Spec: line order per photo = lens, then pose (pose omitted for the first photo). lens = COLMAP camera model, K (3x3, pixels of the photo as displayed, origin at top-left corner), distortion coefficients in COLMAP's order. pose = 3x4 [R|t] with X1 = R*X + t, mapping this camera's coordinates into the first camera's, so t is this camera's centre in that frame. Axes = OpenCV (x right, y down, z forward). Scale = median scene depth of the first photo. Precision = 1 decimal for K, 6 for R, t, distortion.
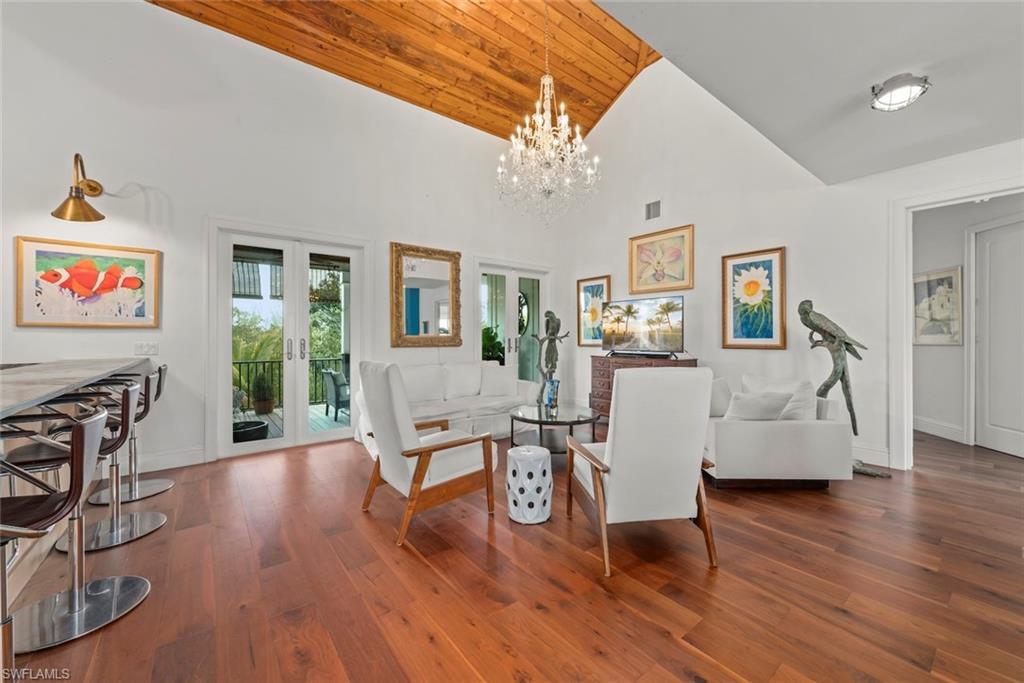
lens RADIAL K [[395.9, 0, 511.1], [0, 395.9, 333.9], [0, 0, 1]] dist [-0.000811, 0.000077]
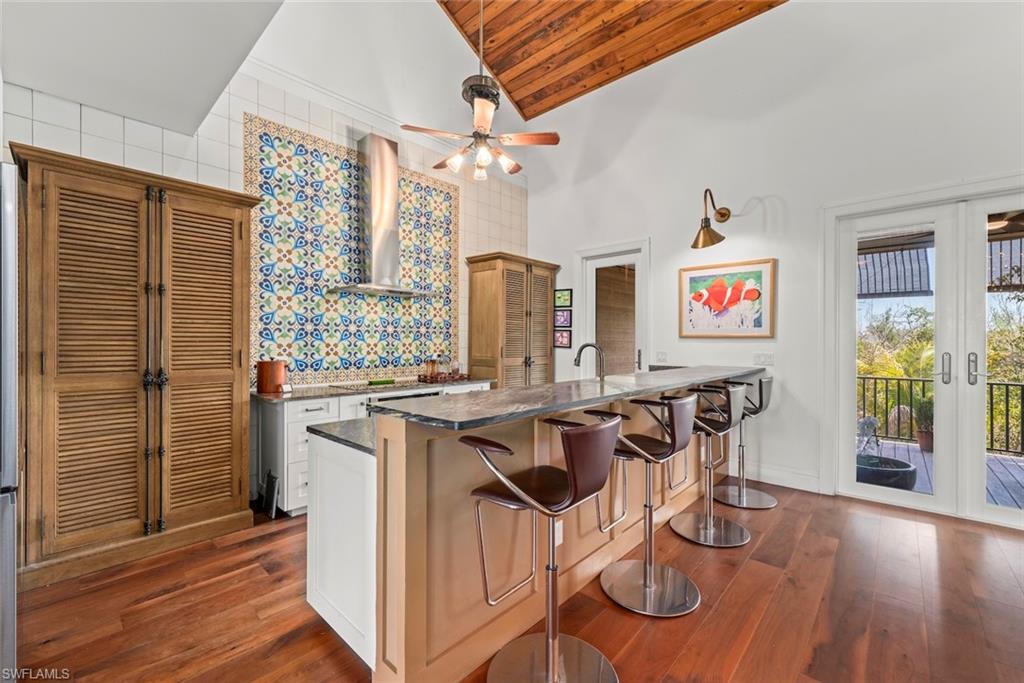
lens RADIAL K [[418.5, 0, 512.0], [0, 418.5, 340.1], [0, 0, 1]] dist [-0.000382, -0.000093]
pose [[0.160686, 0.000681, -0.987005, 0.017074], [0.001512, 0.999998, 0.000936, -0.008424], [0.987004, -0.001643, 0.160685, 0.146411]]
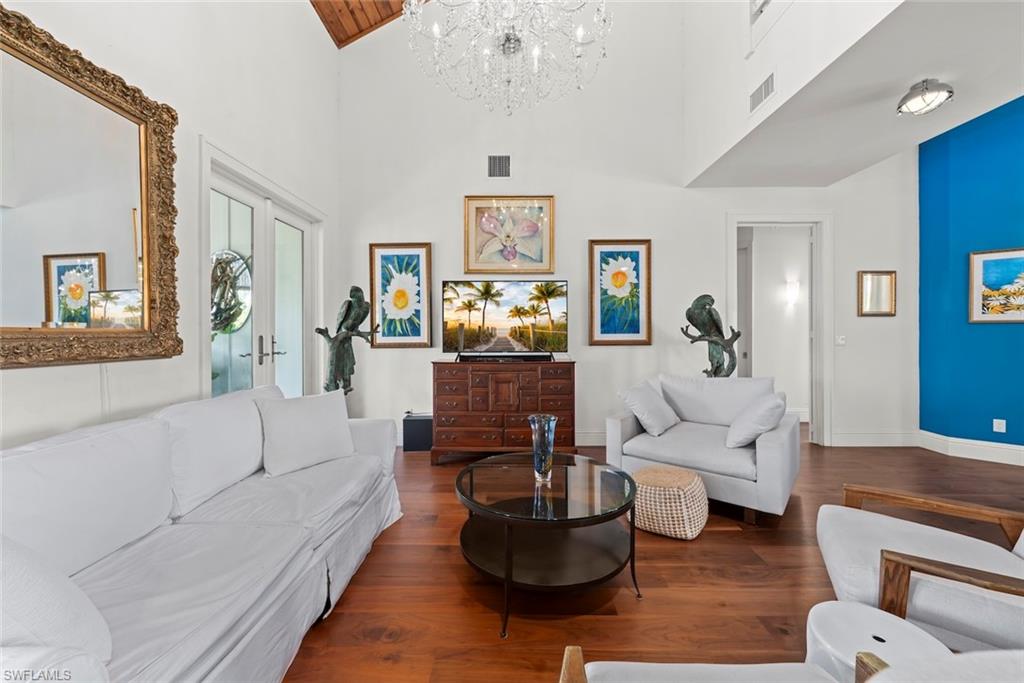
lens RADIAL K [[395.9, 0, 511.1], [0, 395.9, 333.9], [0, 0, 1]] dist [-0.000811, 0.000077]
pose [[0.627223, -0.002619, 0.778835, -0.250297], [-0.002940, 0.999979, 0.005730, 0.006454], [-0.778834, -0.005883, 0.627202, 0.571139]]
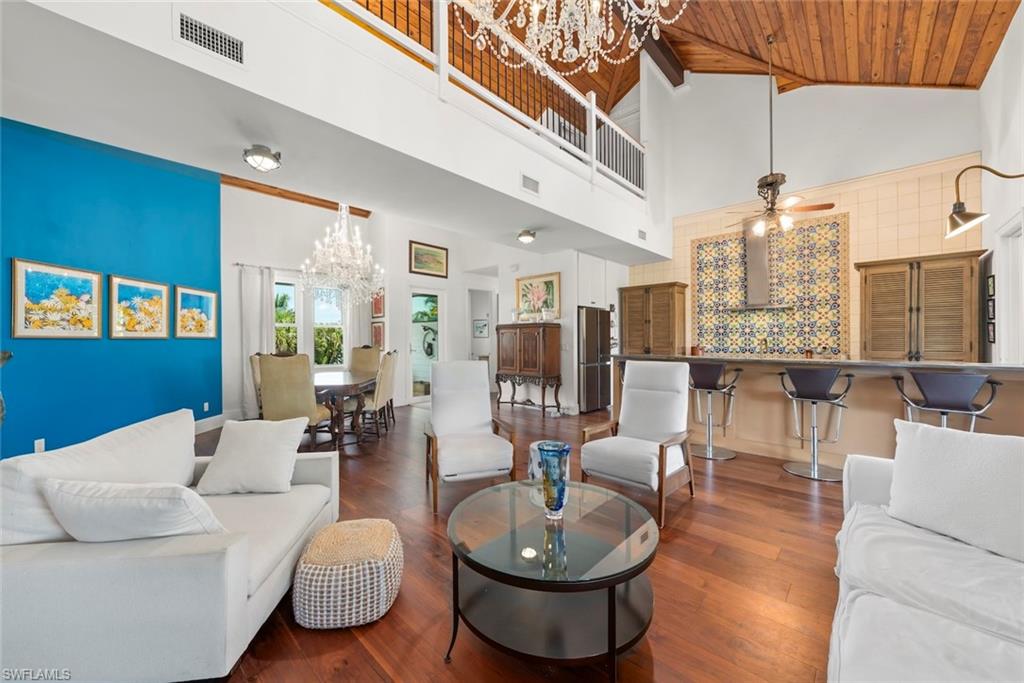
lens RADIAL K [[381.6, 0, 510.7], [0, 381.6, 339.5], [0, 0, 1]] dist [-0.000445, 0.000421]
pose [[-0.987966, 0.007793, -0.154474, 0.176603], [0.008576, 0.999954, -0.004406, -0.000453], [0.154433, -0.005678, -0.987987, 1.131874]]
